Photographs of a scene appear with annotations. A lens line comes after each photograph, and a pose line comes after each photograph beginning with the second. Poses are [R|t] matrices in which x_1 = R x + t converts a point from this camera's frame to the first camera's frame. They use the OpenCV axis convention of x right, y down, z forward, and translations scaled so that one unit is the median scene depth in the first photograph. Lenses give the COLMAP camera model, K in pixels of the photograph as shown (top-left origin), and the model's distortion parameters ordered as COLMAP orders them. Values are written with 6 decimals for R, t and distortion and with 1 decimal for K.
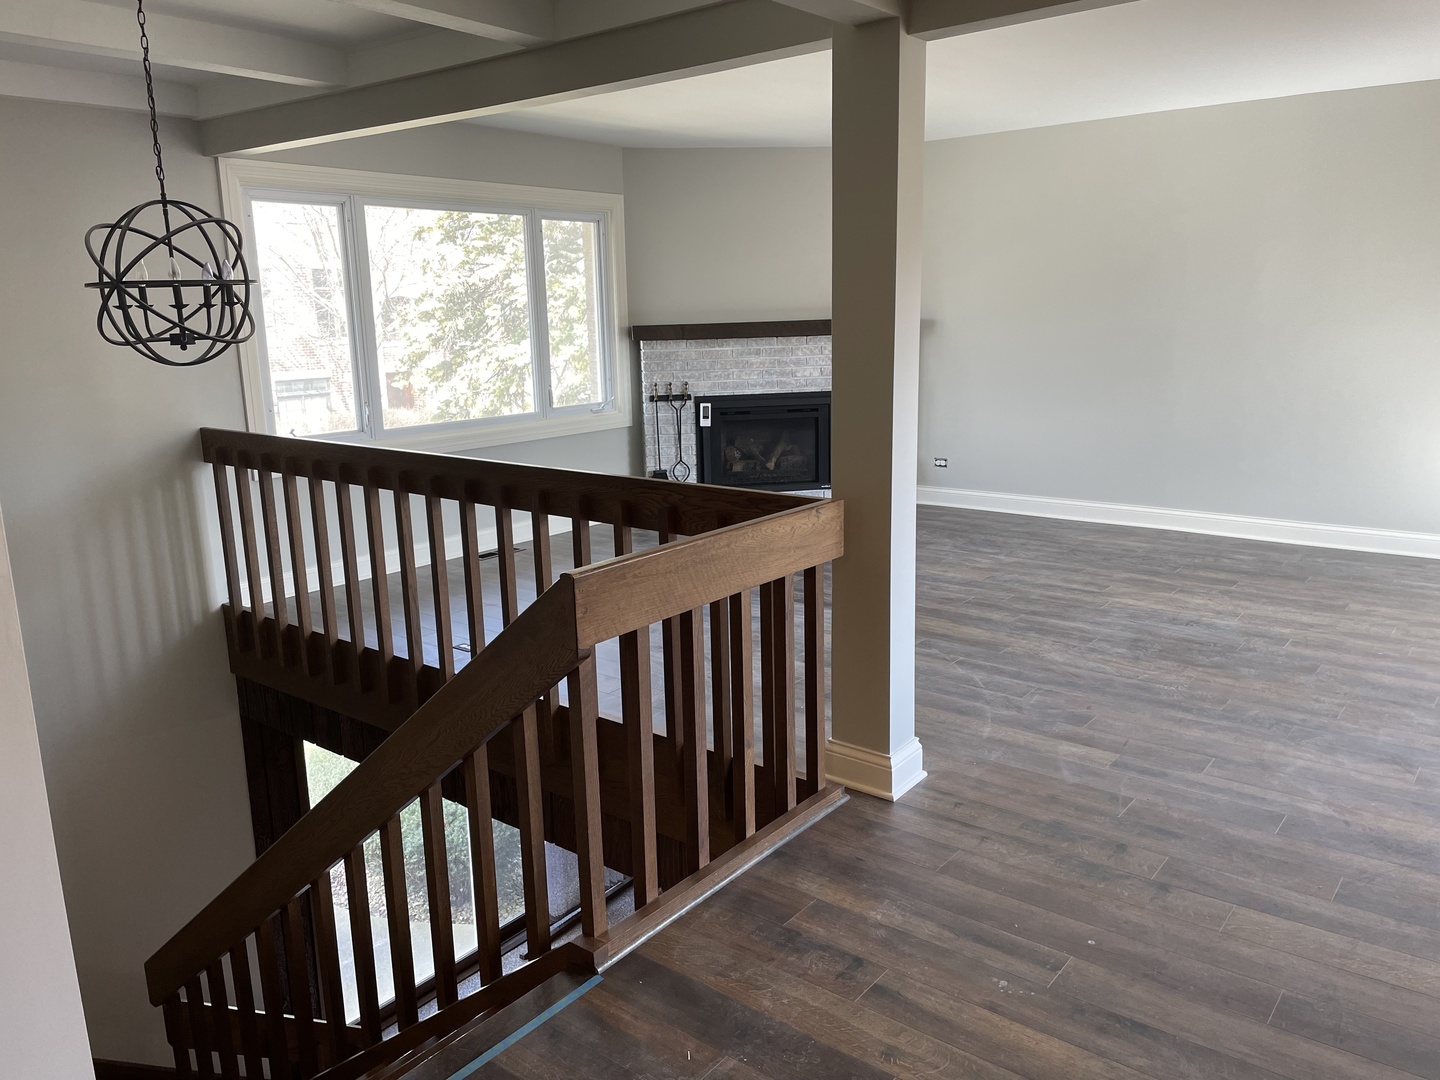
lens RADIAL K [[1090.7, 0, 718.9], [0, 1090.7, 533.8], [0, 0, 1]] dist [0.052984, -0.039494]
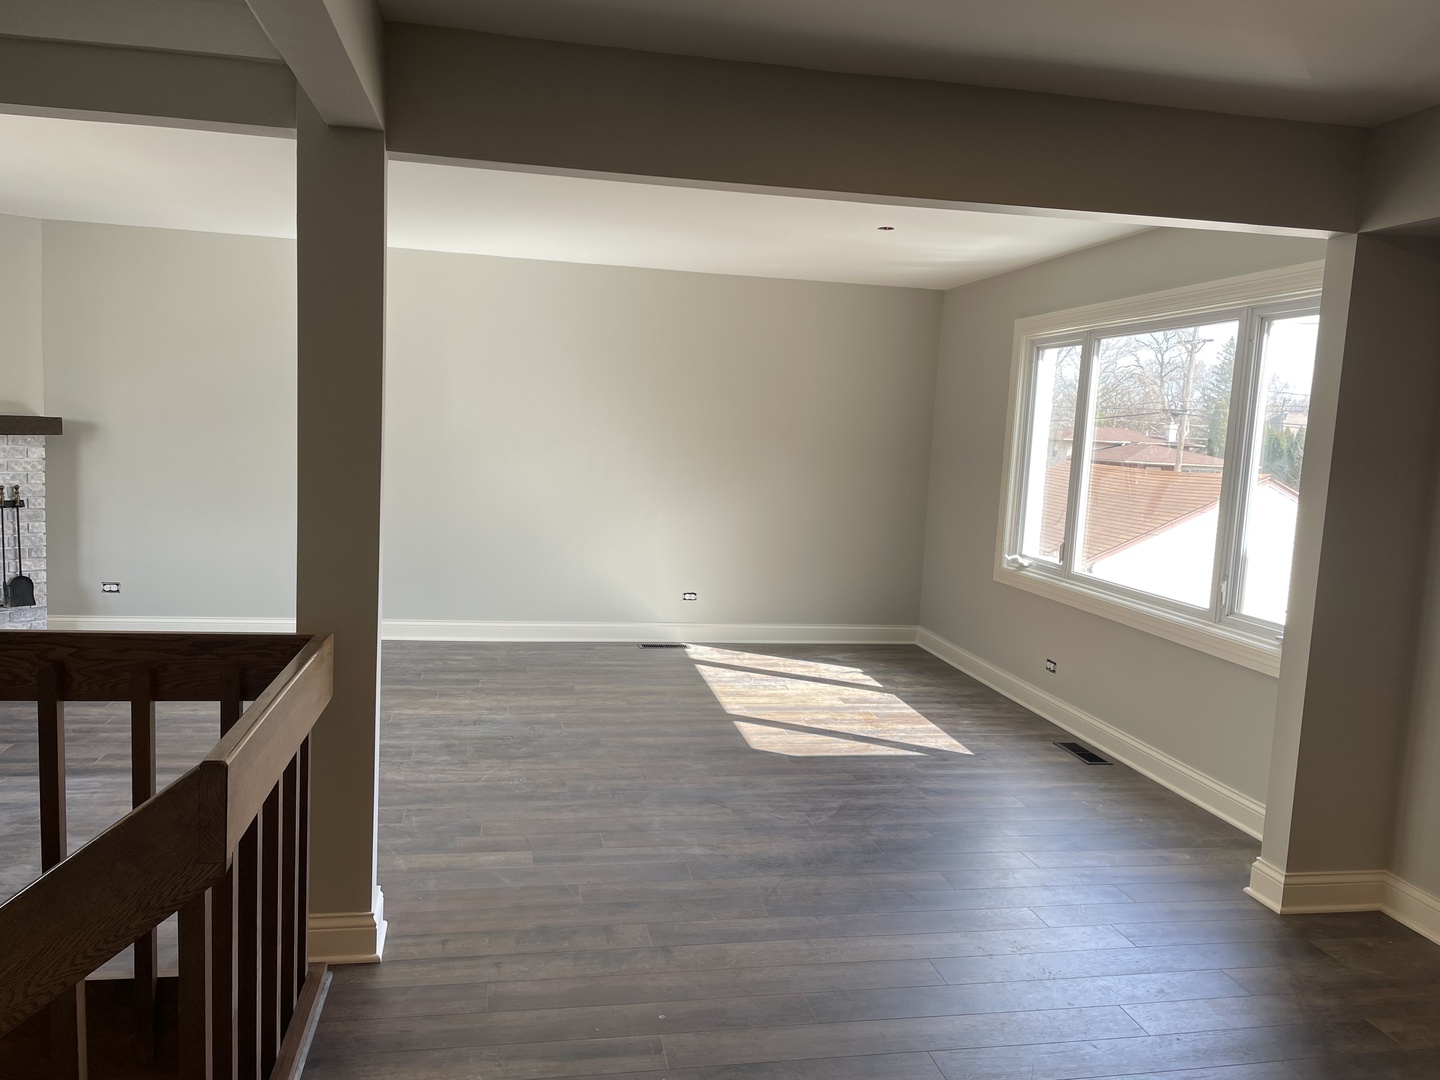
lens RADIAL K [[1090.7, 0, 726.1], [0, 1090.7, 552.3], [0, 0, 1]] dist [0.052984, -0.039494]
pose [[0.641685, -0.033481, 0.766237, -0.223486], [0.097042, 0.994562, -0.037810, -0.019428], [-0.760804, 0.098619, 0.641445, 0.107674]]
